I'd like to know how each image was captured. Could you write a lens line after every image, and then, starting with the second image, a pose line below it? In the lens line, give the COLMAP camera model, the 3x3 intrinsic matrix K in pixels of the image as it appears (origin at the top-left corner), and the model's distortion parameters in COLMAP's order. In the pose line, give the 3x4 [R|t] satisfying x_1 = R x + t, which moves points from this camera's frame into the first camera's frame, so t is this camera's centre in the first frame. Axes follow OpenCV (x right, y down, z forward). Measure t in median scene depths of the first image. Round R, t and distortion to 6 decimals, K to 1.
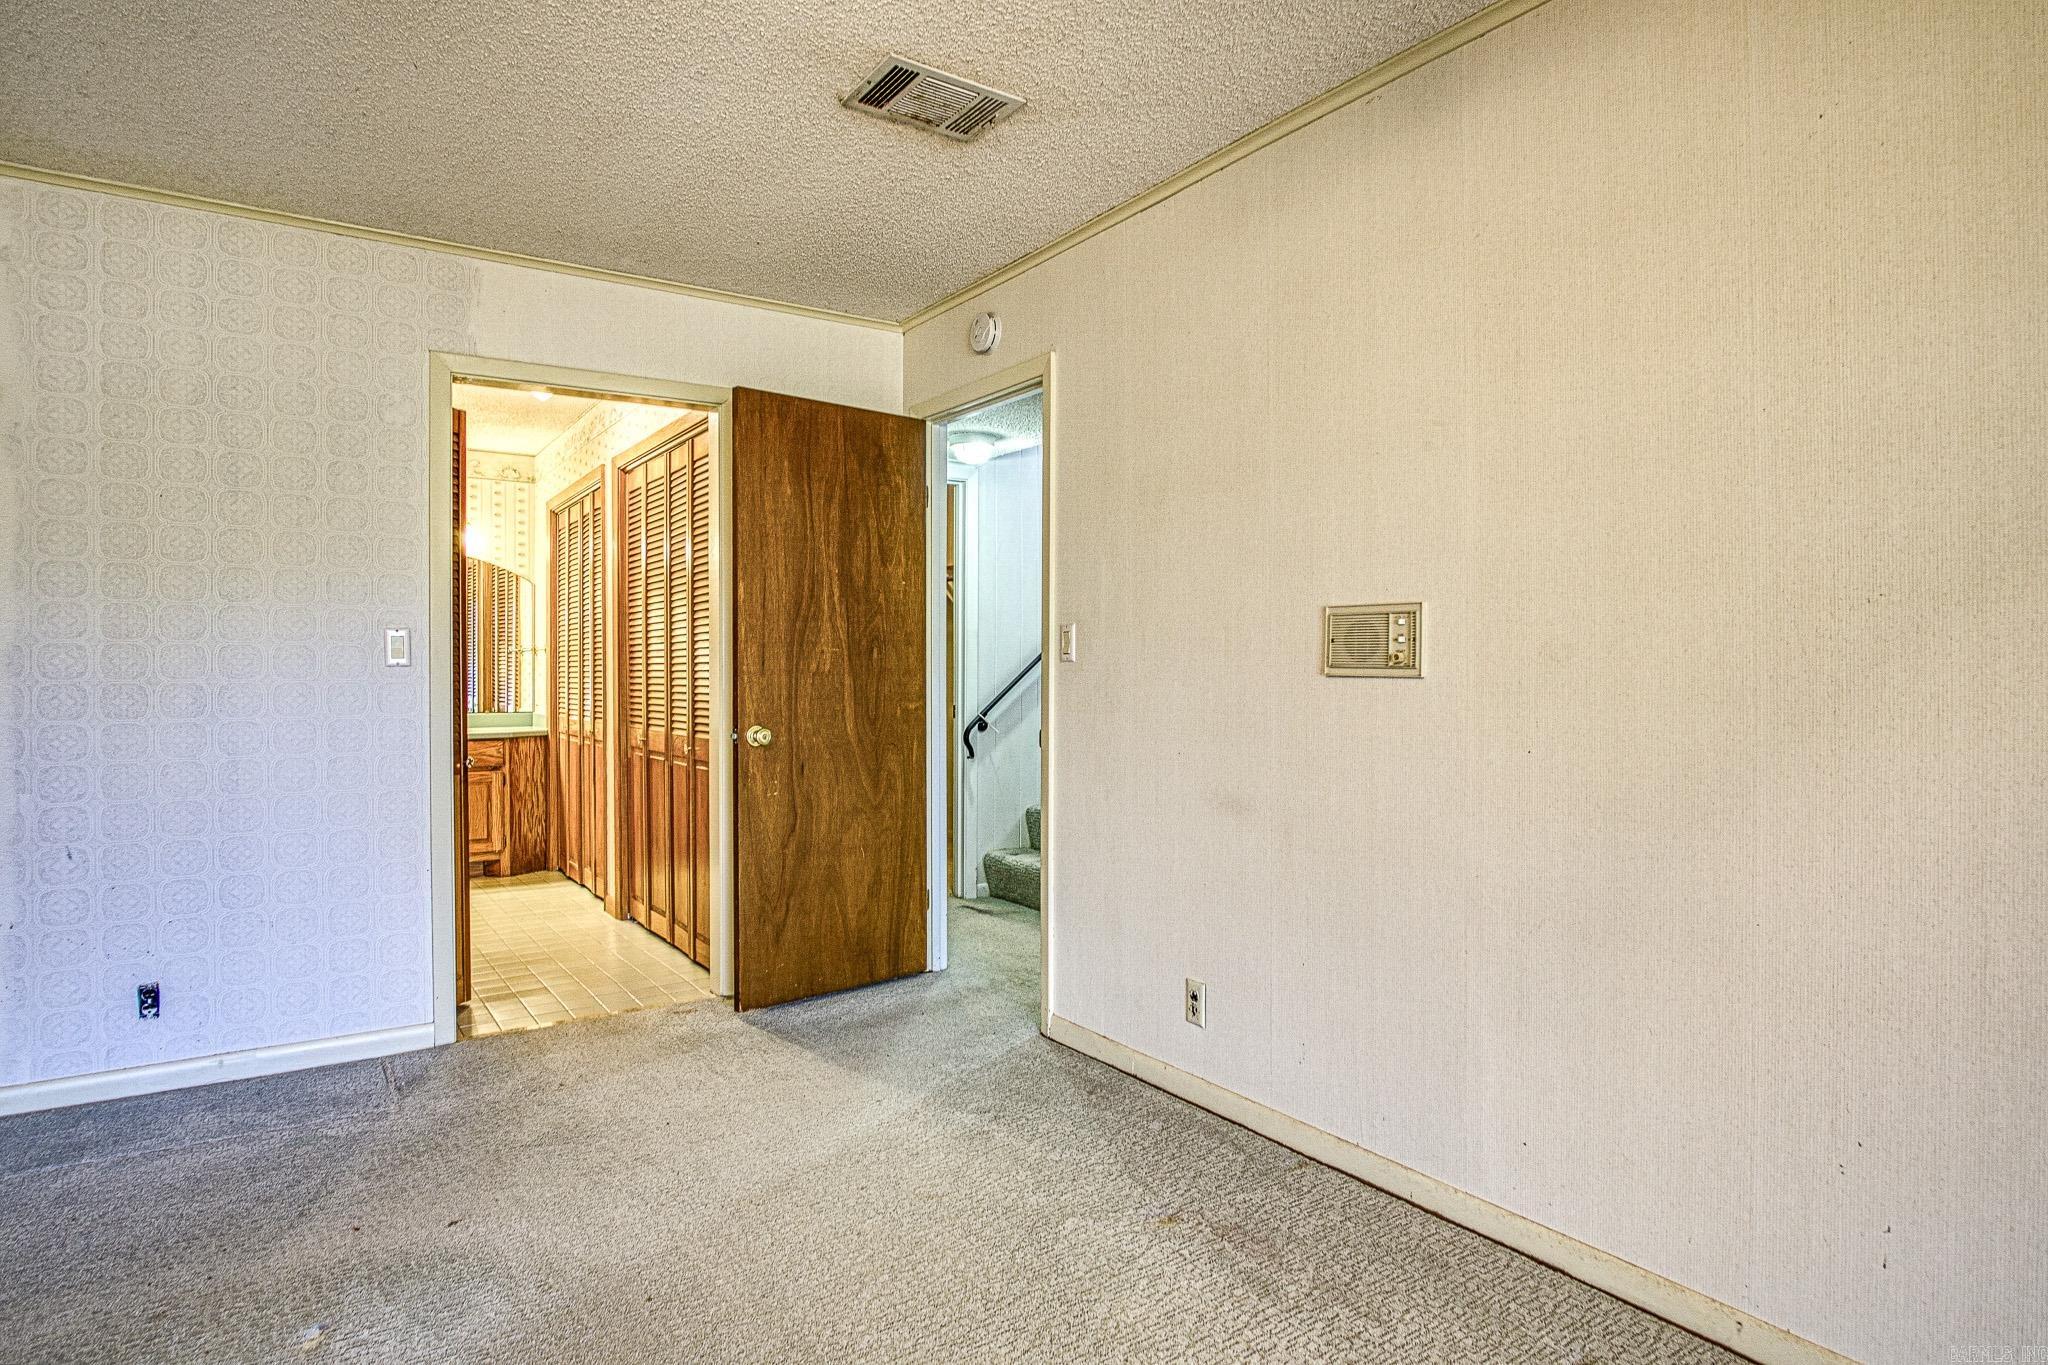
lens RADIAL K [[1100.0, 0, 1022.0], [0, 1100.0, 673.7], [0, 0, 1]] dist [-0.027642, 0.000495]
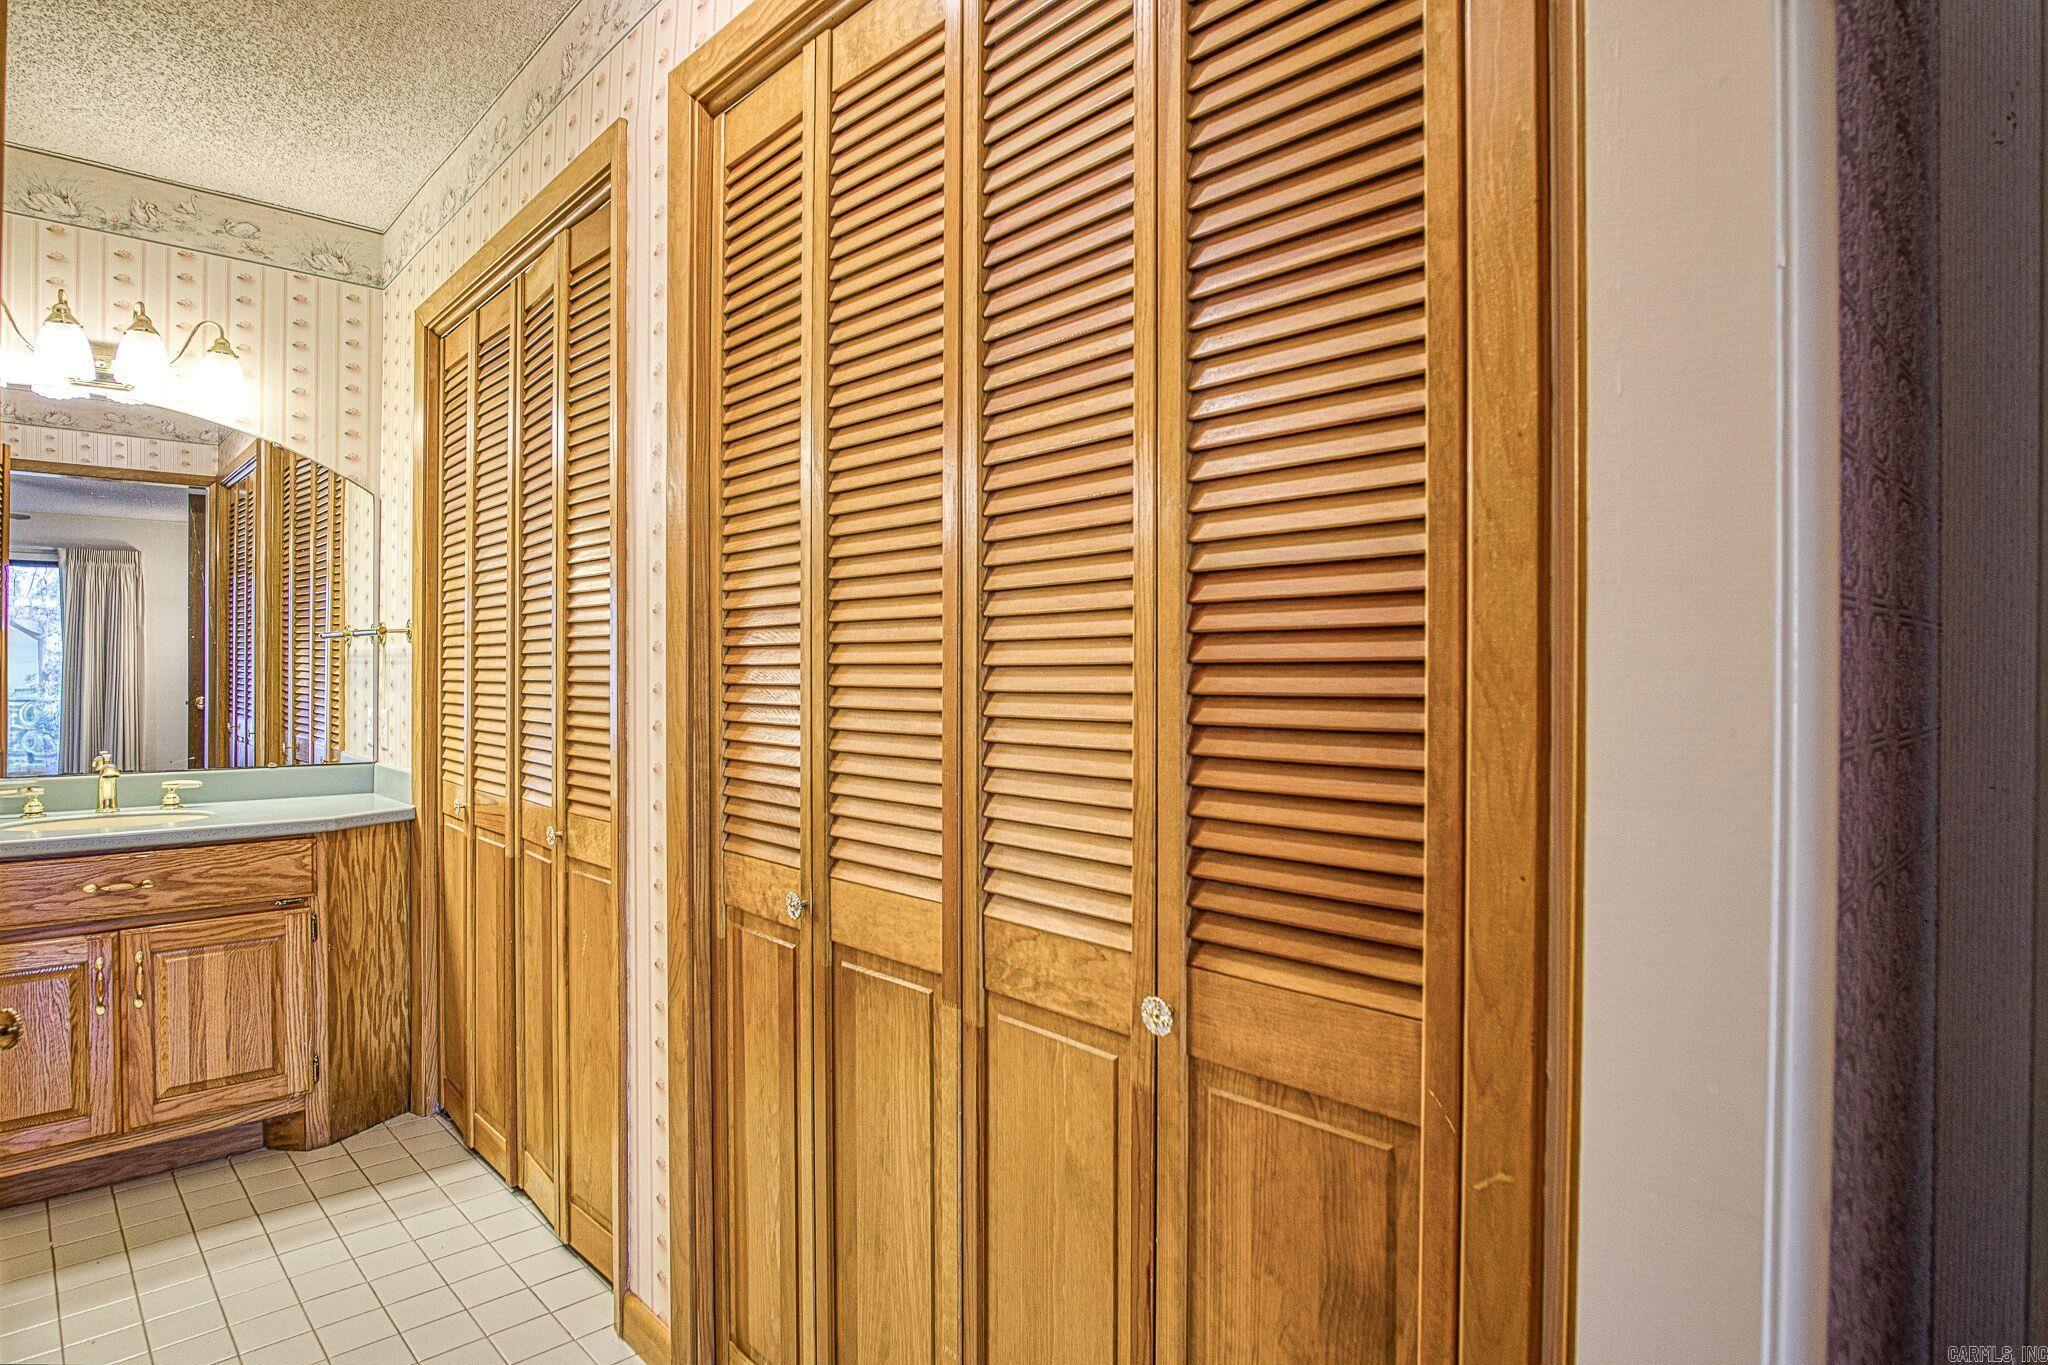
lens RADIAL K [[1100.0, 0, 1022.0], [0, 1100.0, 673.7], [0, 0, 1]] dist [-0.027642, 0.000495]
pose [[0.988952, 0.005551, 0.148134, -0.251192], [-0.005719, 0.999983, 0.000706, -0.006198], [-0.148128, -0.001546, 0.988967, 0.513461]]
